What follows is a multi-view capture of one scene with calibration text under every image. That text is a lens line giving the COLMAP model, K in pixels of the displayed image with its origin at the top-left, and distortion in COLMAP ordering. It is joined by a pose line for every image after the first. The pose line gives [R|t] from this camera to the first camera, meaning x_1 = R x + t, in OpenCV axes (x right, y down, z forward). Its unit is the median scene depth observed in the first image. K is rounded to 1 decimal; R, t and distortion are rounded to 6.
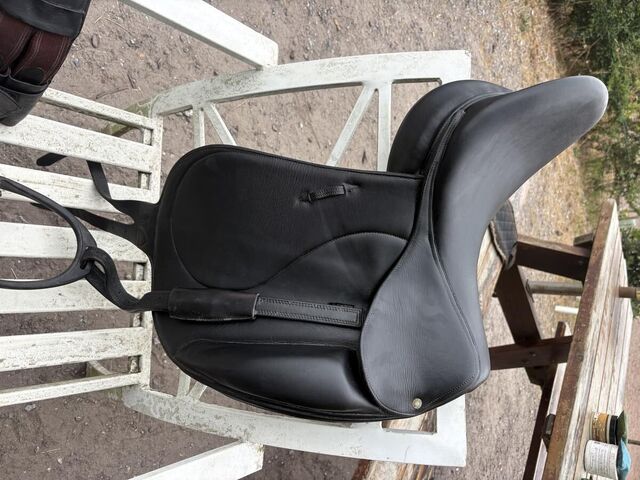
lens RADIAL K [[512.2, 0, 320.0], [0, 512.2, 240.0], [0, 0, 1]] dist [0.001519, -0.000211]
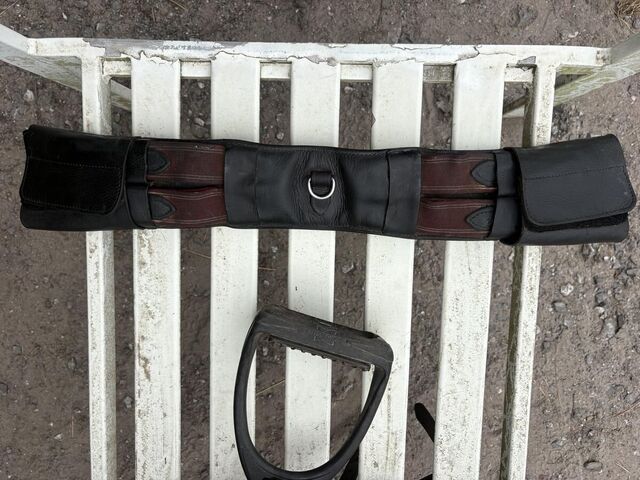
lens RADIAL K [[512.2, 0, 320.0], [0, 512.2, 240.0], [0, 0, 1]] dist [0.001519, -0.000211]
pose [[-0.003722, 0.710667, -0.703518, -0.212321], [-0.997773, 0.044216, 0.049944, -0.059604], [0.066600, 0.702137, 0.708920, 0.306956]]
